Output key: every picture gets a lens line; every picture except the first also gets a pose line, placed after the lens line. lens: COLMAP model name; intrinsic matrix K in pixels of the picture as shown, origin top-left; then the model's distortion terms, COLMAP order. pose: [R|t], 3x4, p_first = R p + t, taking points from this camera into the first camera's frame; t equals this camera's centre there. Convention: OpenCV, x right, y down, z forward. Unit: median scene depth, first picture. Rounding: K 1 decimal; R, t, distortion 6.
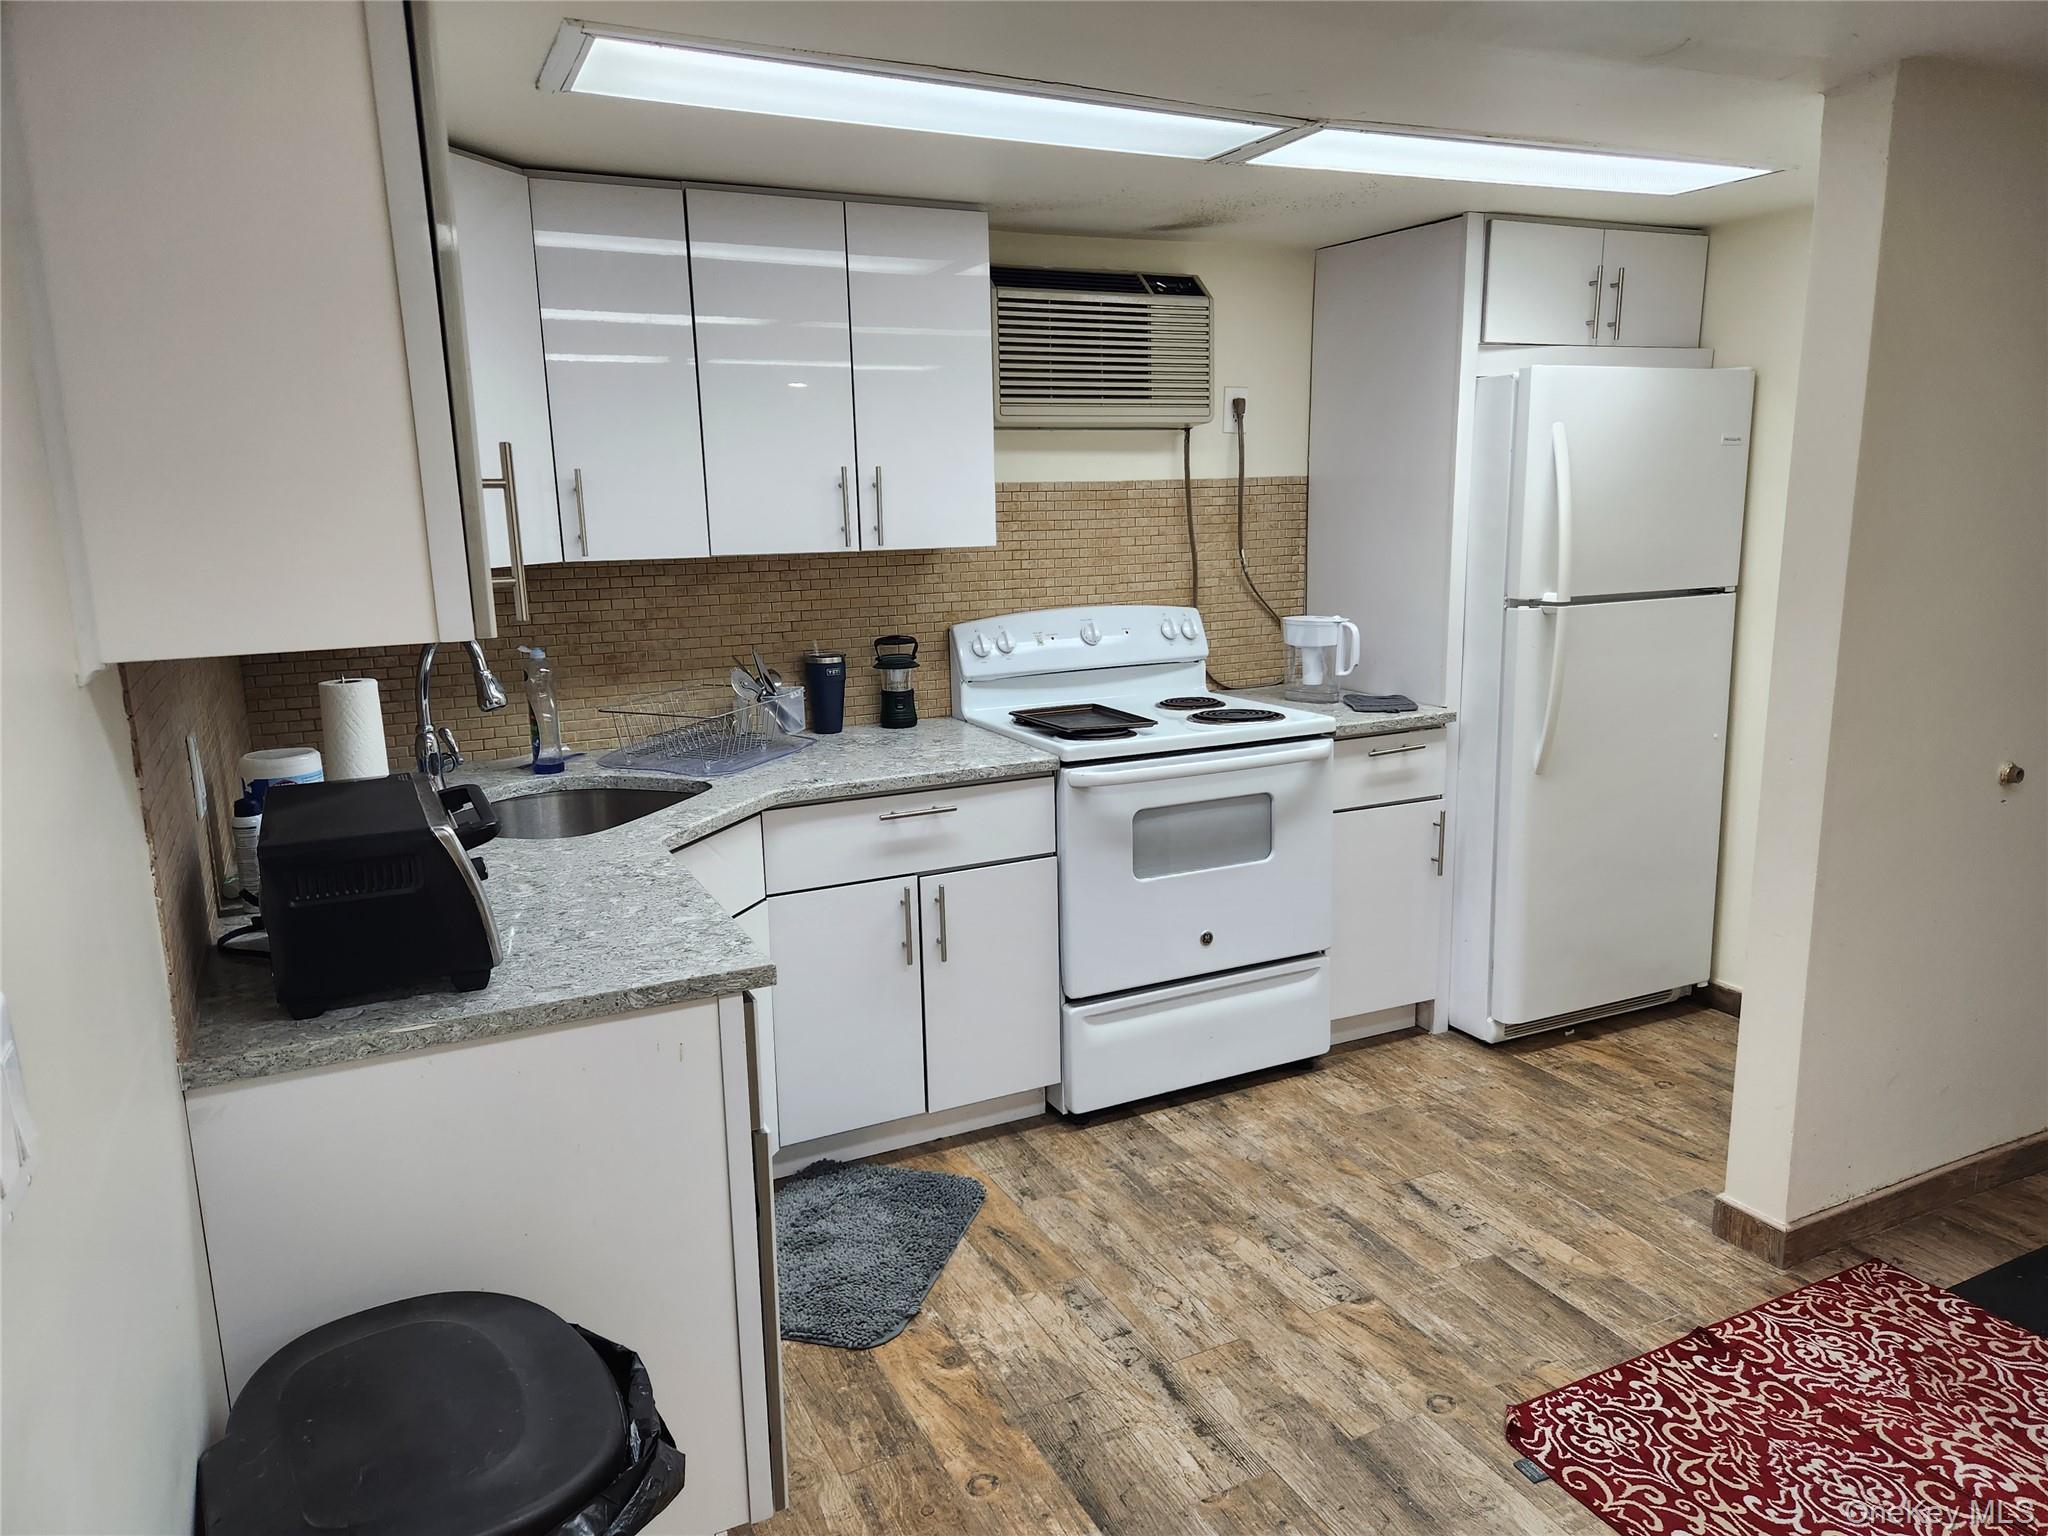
lens RADIAL K [[1364.2, 0, 1018.9], [0, 1364.2, 758.8], [0, 0, 1]] dist [0.116481, -0.088662]
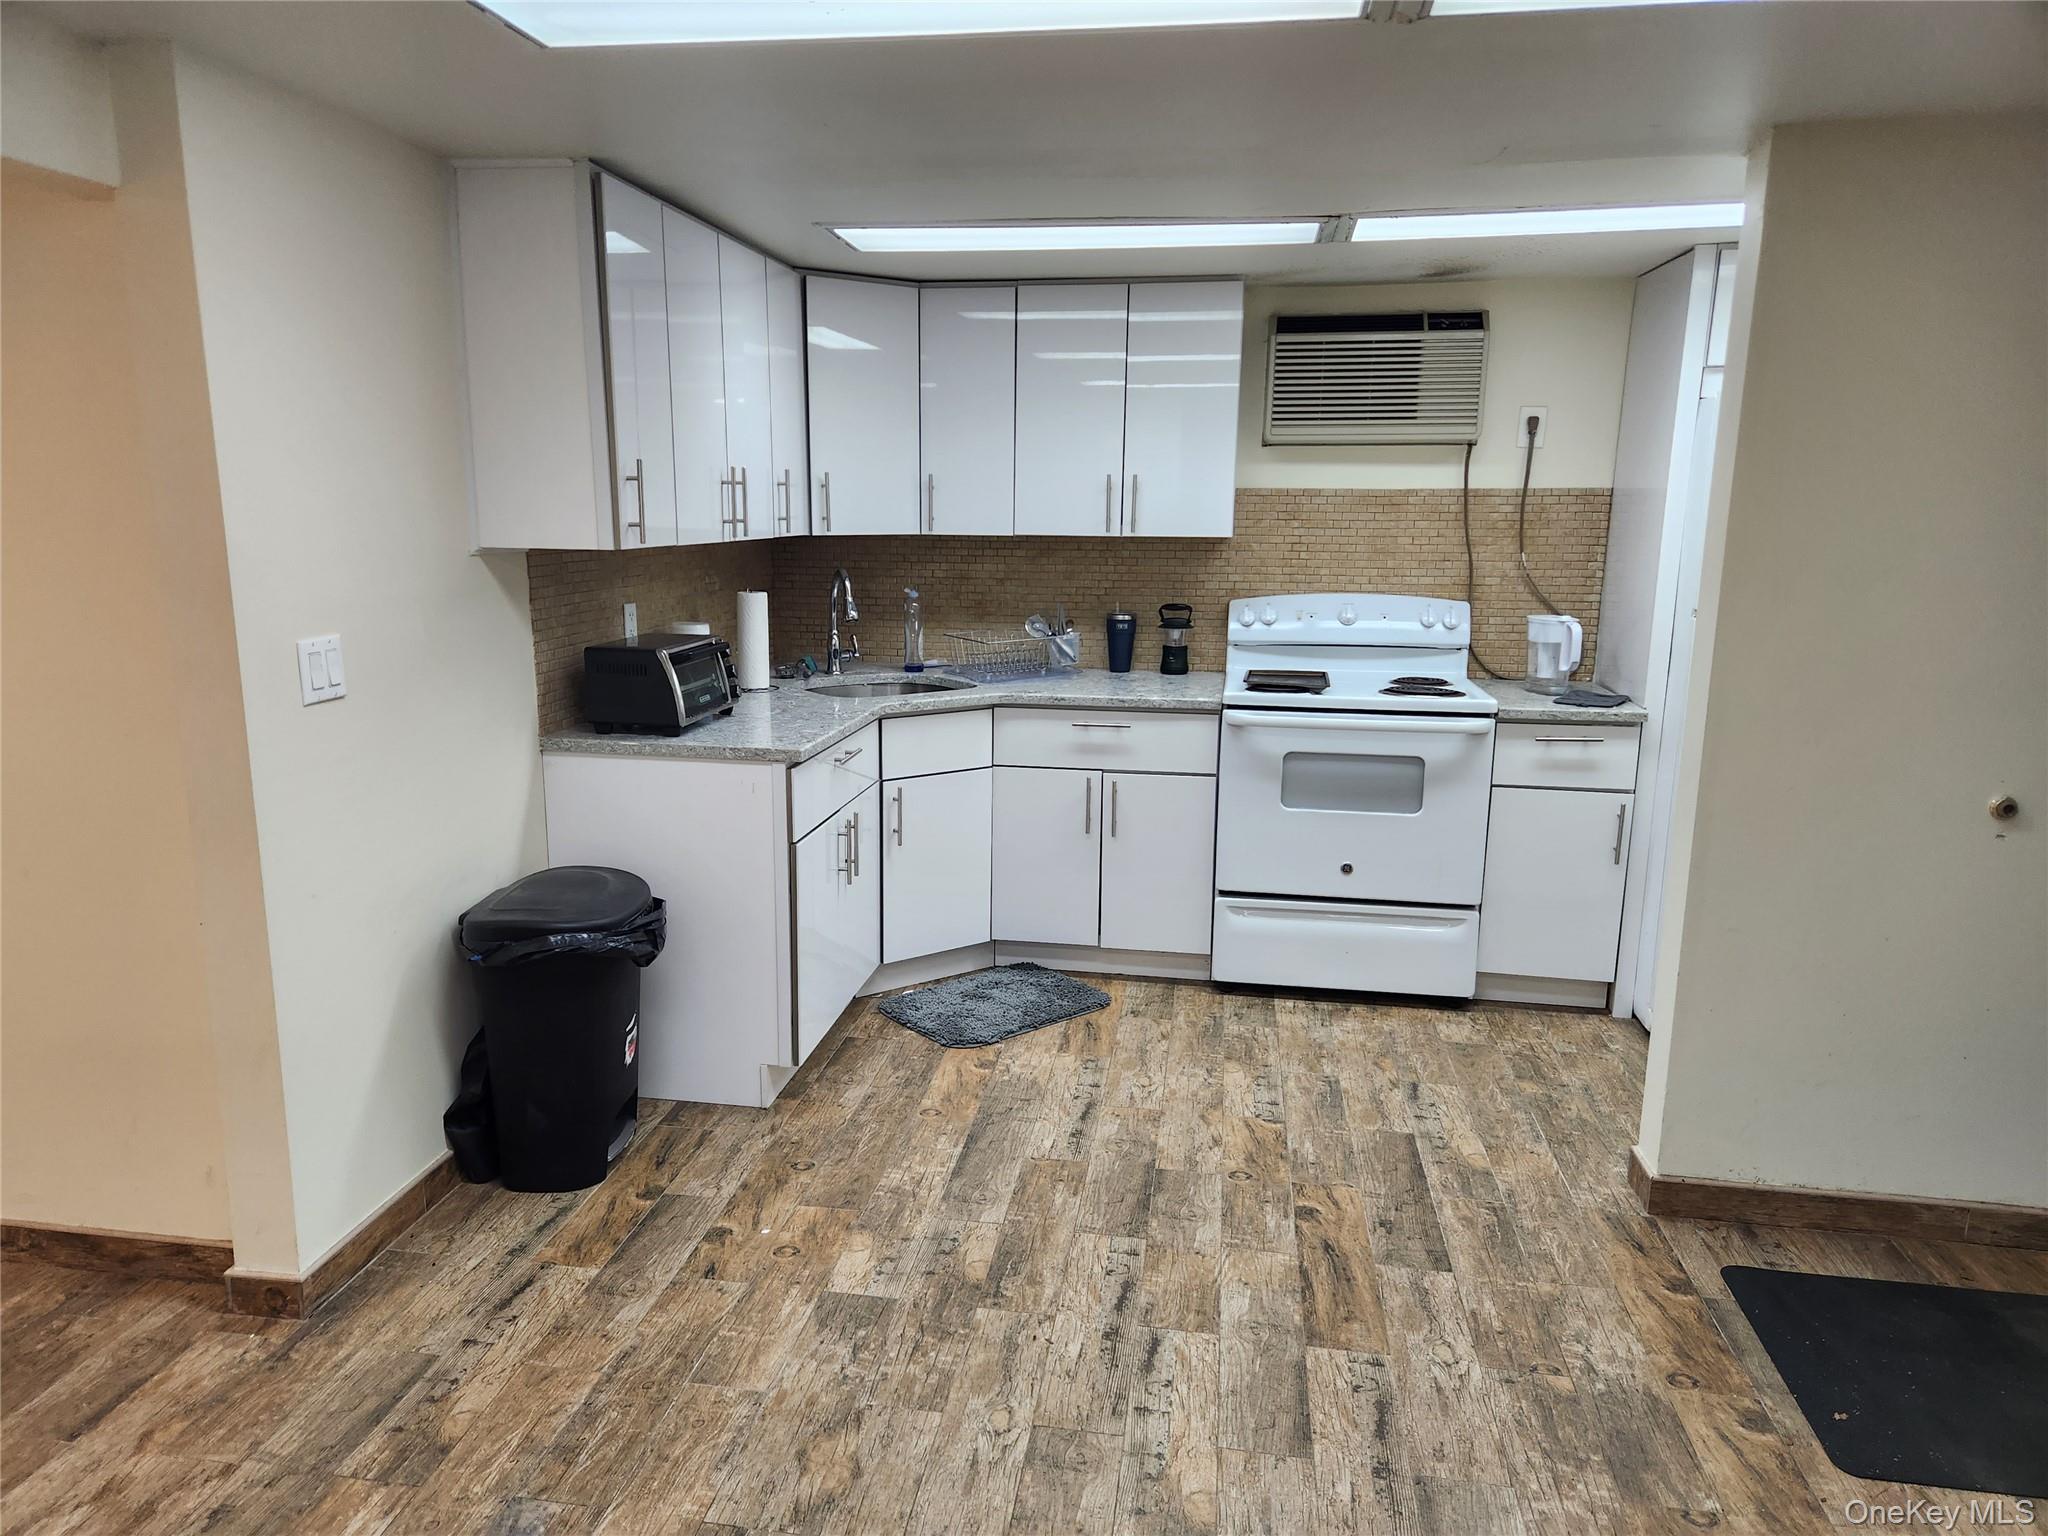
lens RADIAL K [[1364.2, 0, 1018.9], [0, 1364.2, 758.8], [0, 0, 1]] dist [0.116481, -0.088662]
pose [[0.809944, 0.135754, -0.570580, 0.578711], [-0.137824, 0.989656, 0.039819, 0.026850], [0.570083, 0.046389, 0.820276, -0.162132]]
